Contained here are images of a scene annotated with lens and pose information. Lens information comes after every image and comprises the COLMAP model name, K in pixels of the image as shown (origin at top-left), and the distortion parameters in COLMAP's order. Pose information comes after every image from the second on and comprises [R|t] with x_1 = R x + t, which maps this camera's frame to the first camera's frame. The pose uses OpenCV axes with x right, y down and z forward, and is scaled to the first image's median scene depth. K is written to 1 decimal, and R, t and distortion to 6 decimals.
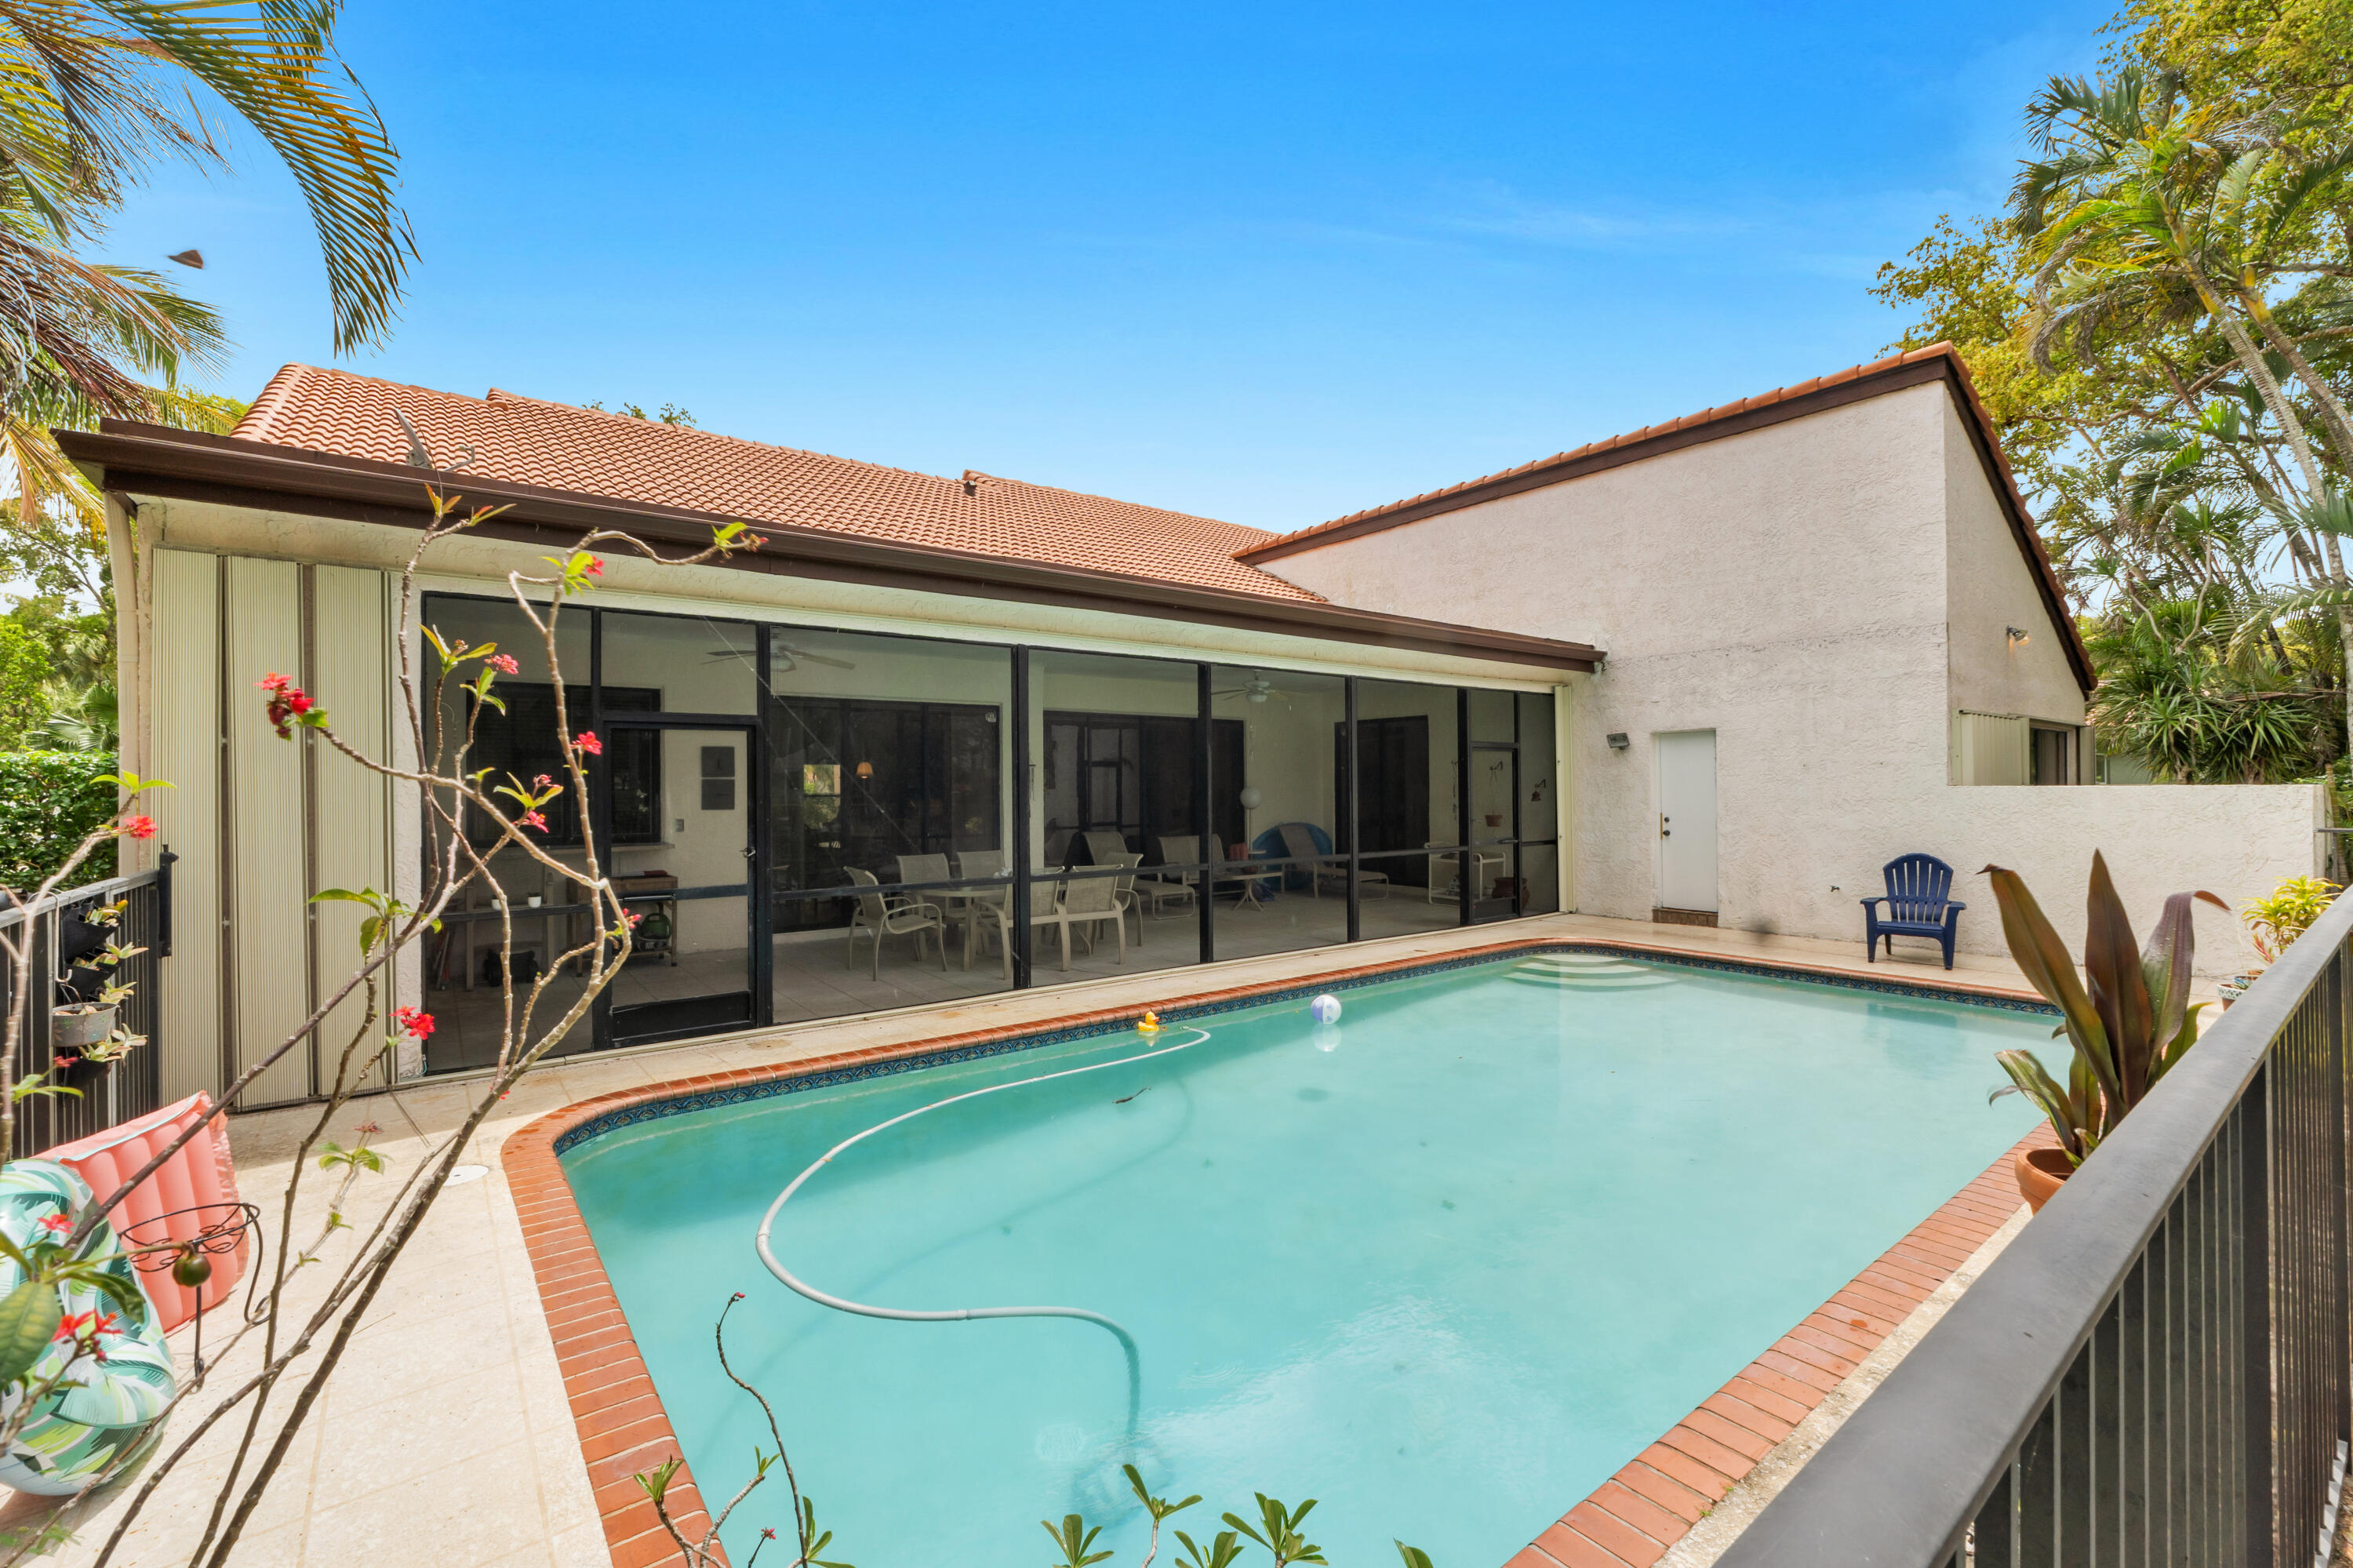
lens RADIAL K [[997.7, 0, 1167.9], [0, 997.7, 787.5], [0, 0, 1]] dist [-0.000095, 0.000024]
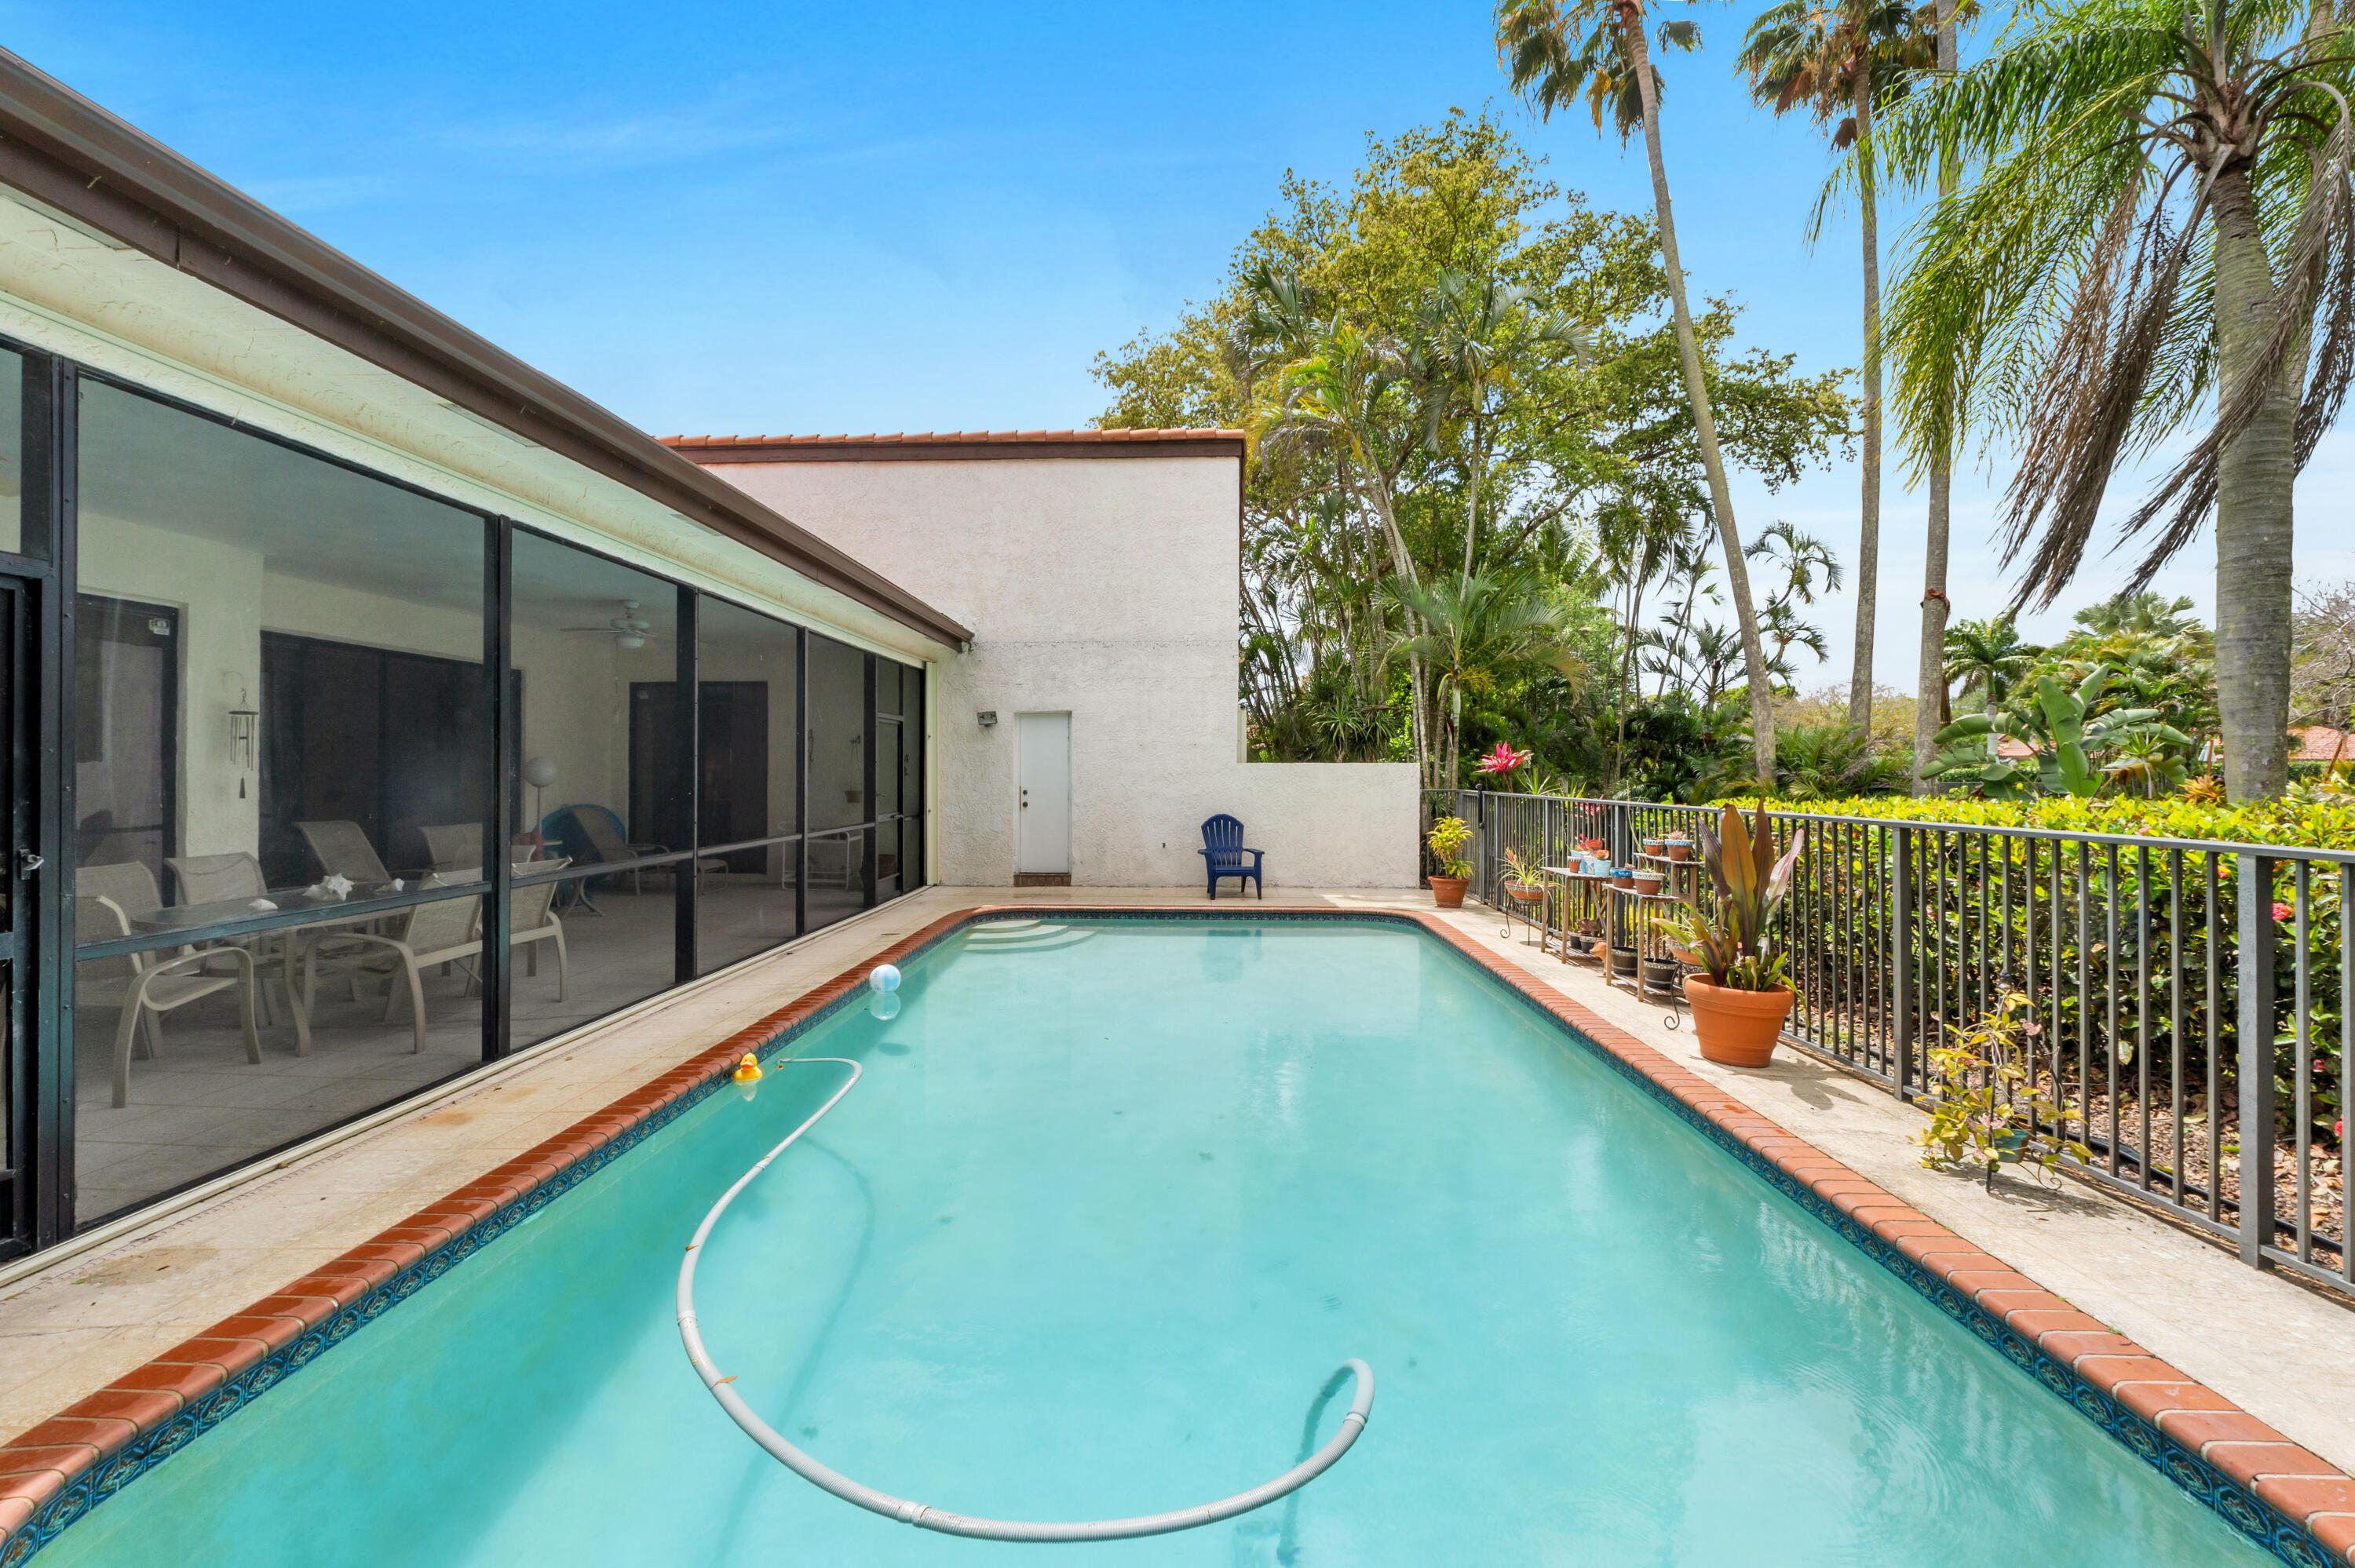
lens RADIAL K [[998.4, 0, 1176.0], [0, 998.4, 772.5], [0, 0, 1]] dist [-0.000095, 0.000024]
pose [[0.629129, 0.005537, 0.777281, -0.250346], [-0.003614, 0.999985, -0.004199, 0.014408], [-0.777293, -0.000168, 0.629139, 0.180229]]
